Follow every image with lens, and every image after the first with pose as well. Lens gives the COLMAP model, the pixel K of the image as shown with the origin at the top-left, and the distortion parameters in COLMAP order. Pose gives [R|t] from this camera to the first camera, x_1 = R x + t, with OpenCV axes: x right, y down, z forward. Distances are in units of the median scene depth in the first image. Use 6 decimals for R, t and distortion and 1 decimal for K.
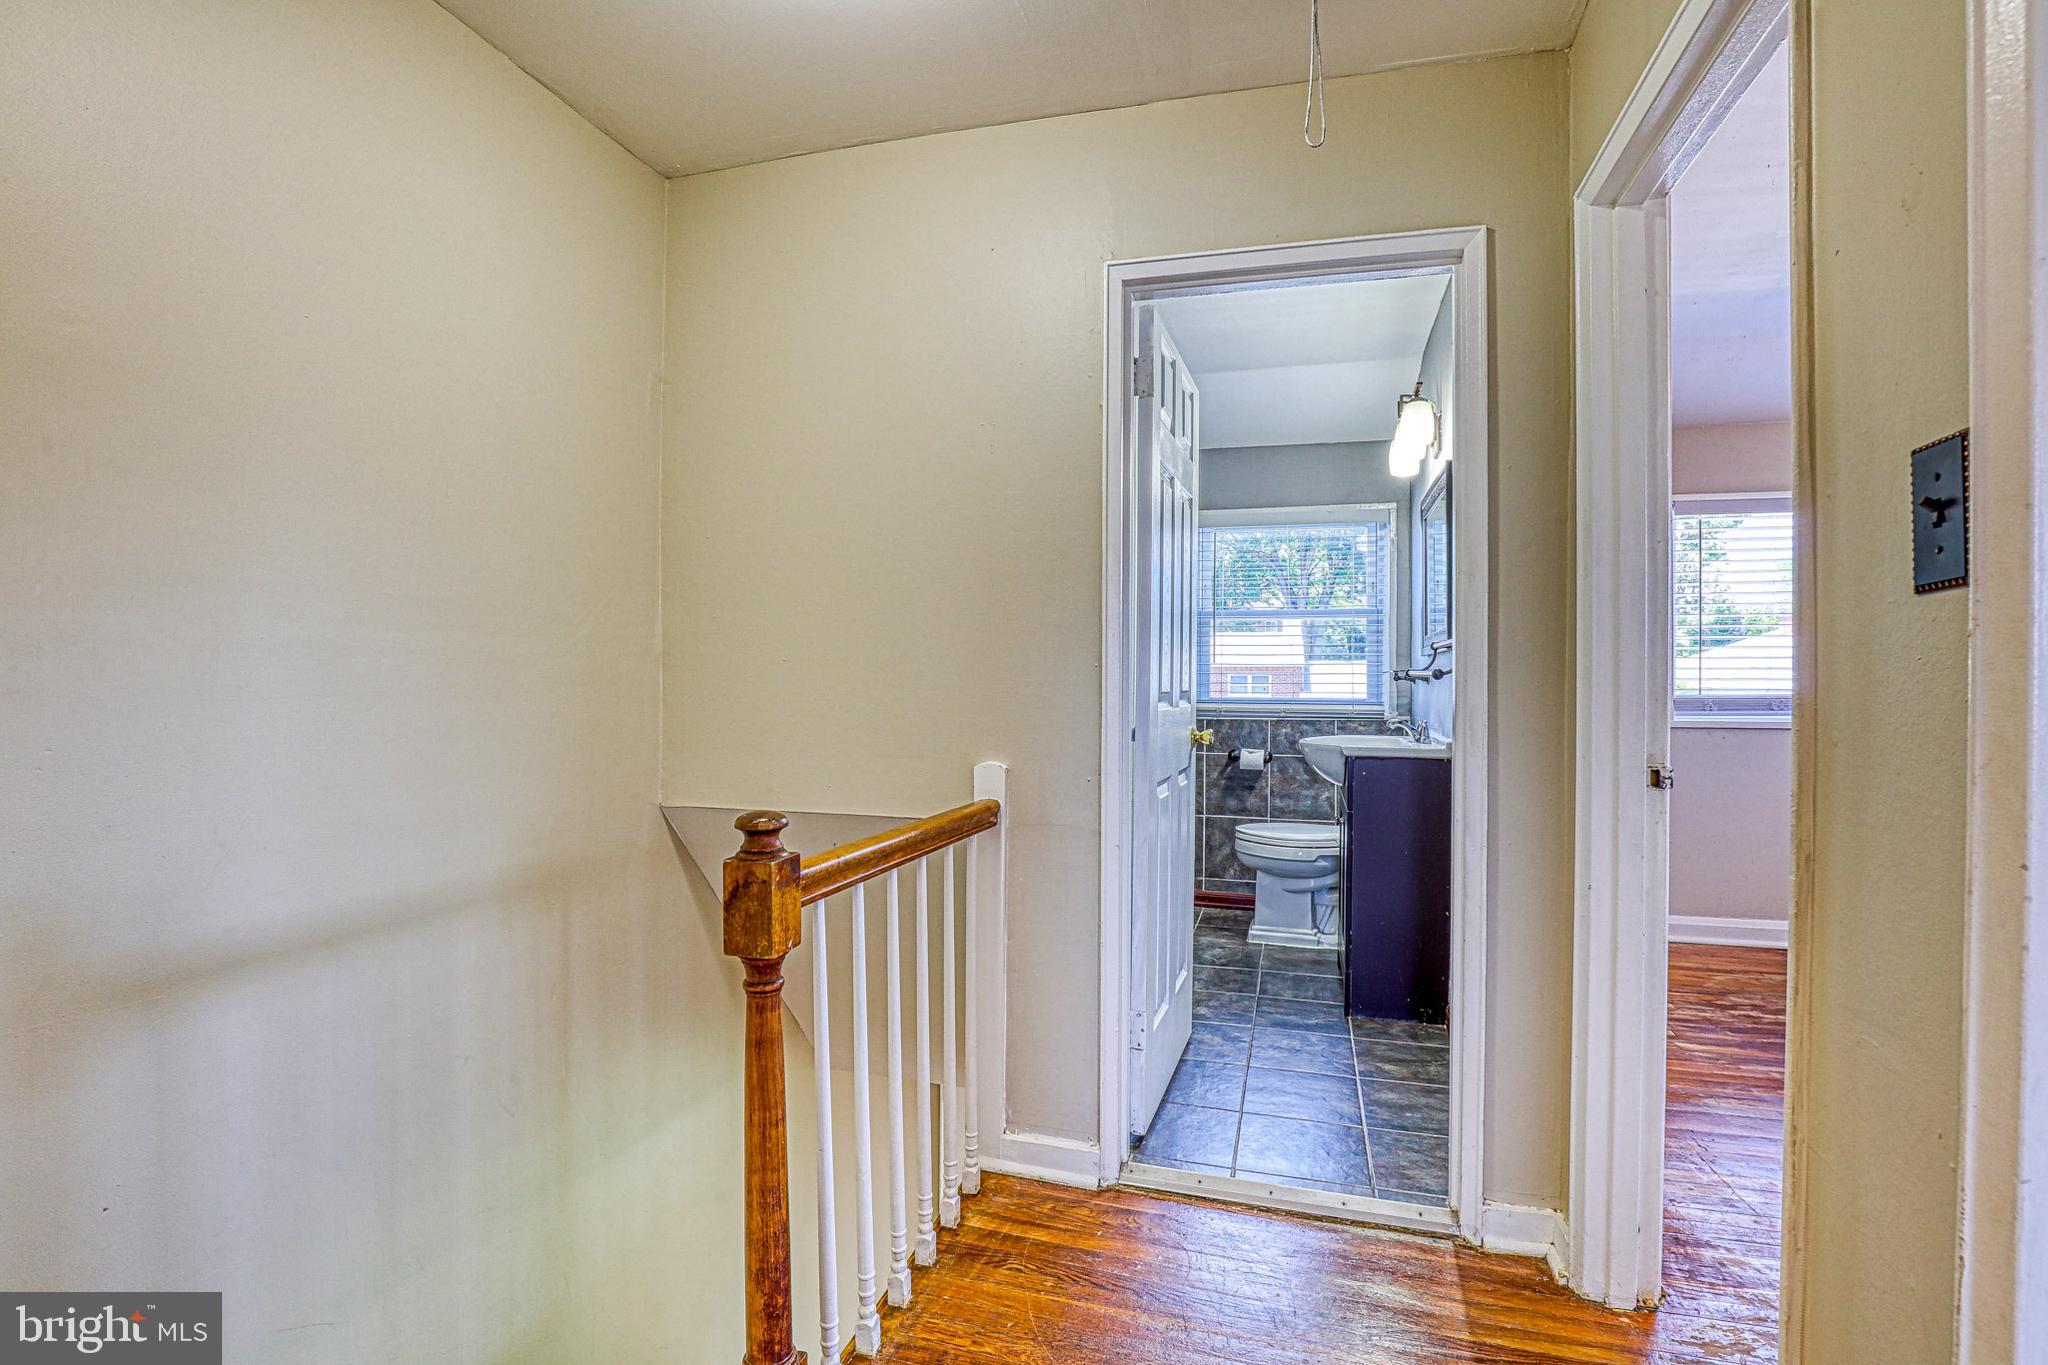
lens RADIAL K [[946.2, 0, 1050.4], [0, 946.2, 688.3], [0, 0, 1]] dist [-0.032169, 0.005999]
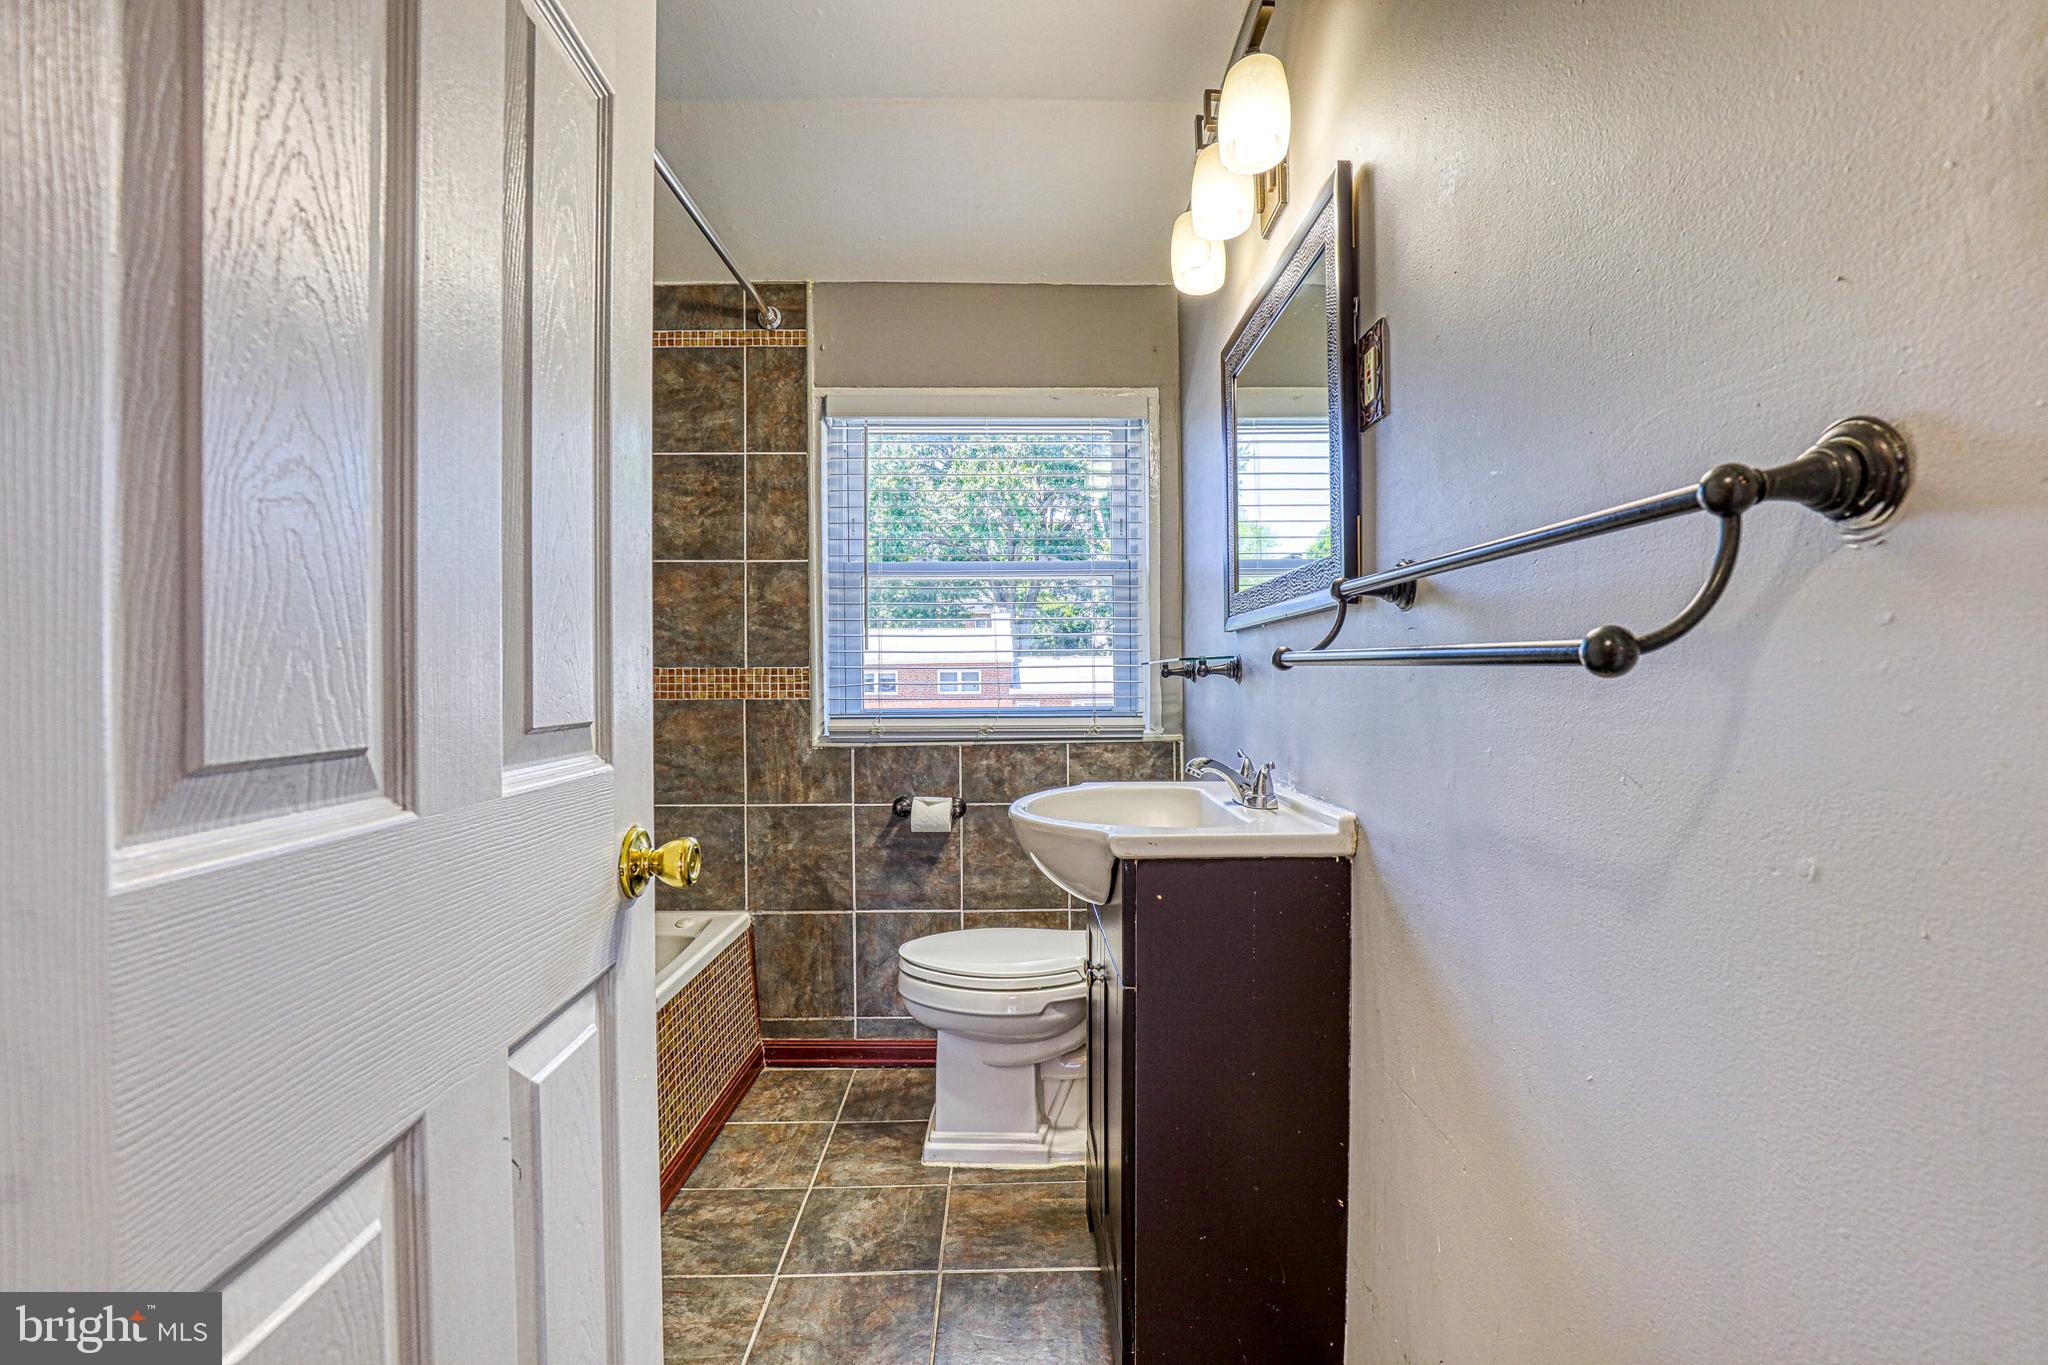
lens RADIAL K [[946.2, 0, 1029.7], [0, 946.2, 690.9], [0, 0, 1]] dist [-0.032169, 0.005999]
pose [[0.960798, -0.013972, 0.276898, 0.111419], [0.012588, 0.999898, 0.006776, -0.004417], [-0.276964, -0.003024, 0.960876, 0.423485]]
